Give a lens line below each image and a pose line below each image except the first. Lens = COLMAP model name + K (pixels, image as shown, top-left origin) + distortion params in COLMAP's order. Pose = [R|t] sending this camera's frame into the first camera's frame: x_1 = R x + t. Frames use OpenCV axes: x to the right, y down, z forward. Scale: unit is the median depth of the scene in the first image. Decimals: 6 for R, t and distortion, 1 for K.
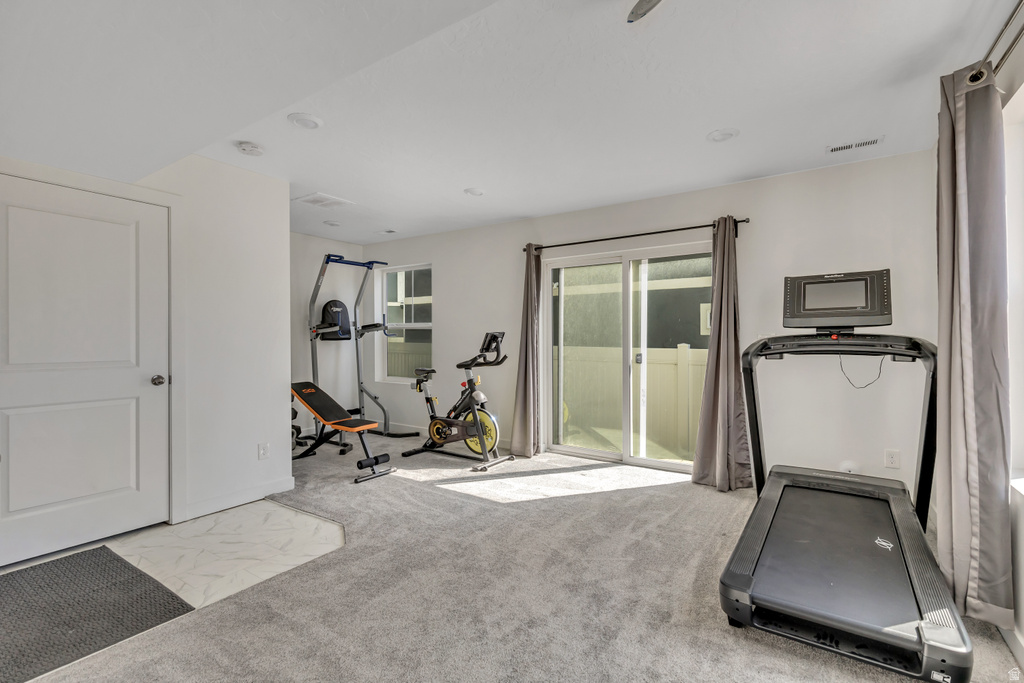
lens RADIAL K [[463.6, 0, 513.8], [0, 463.6, 340.1], [0, 0, 1]] dist [0.000222, 0.000167]
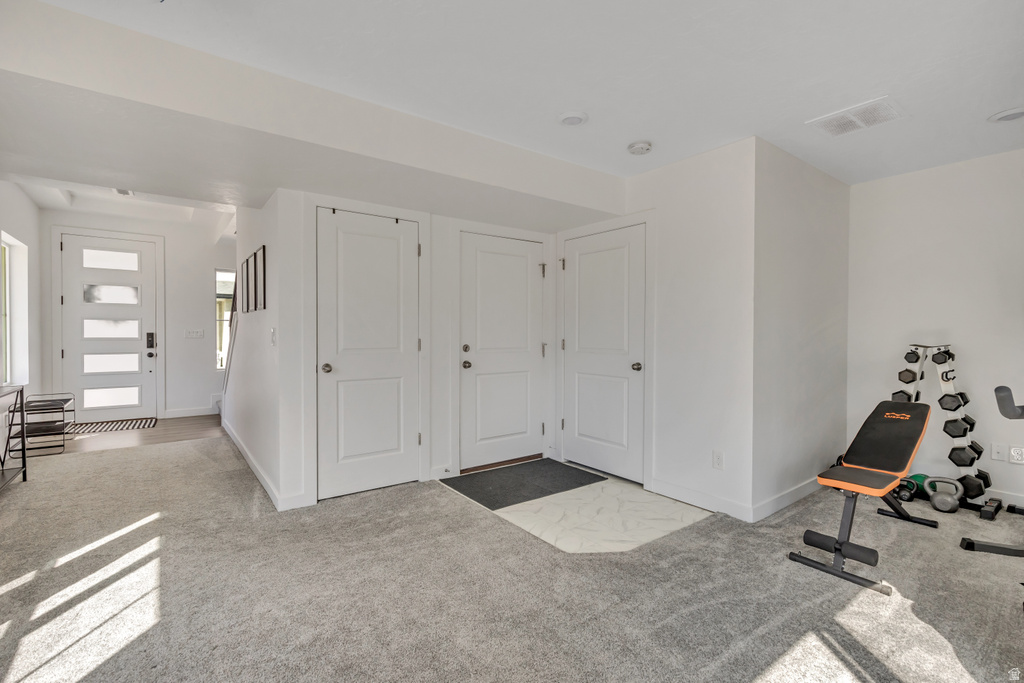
lens RADIAL K [[463.6, 0, 513.8], [0, 463.6, 340.1], [0, 0, 1]] dist [0.000222, 0.000167]
pose [[-0.323173, 0.017587, -0.946176, 0.435365], [-0.005104, 0.999780, 0.020327, -0.005965], [0.946326, 0.011399, -0.323013, 0.945290]]
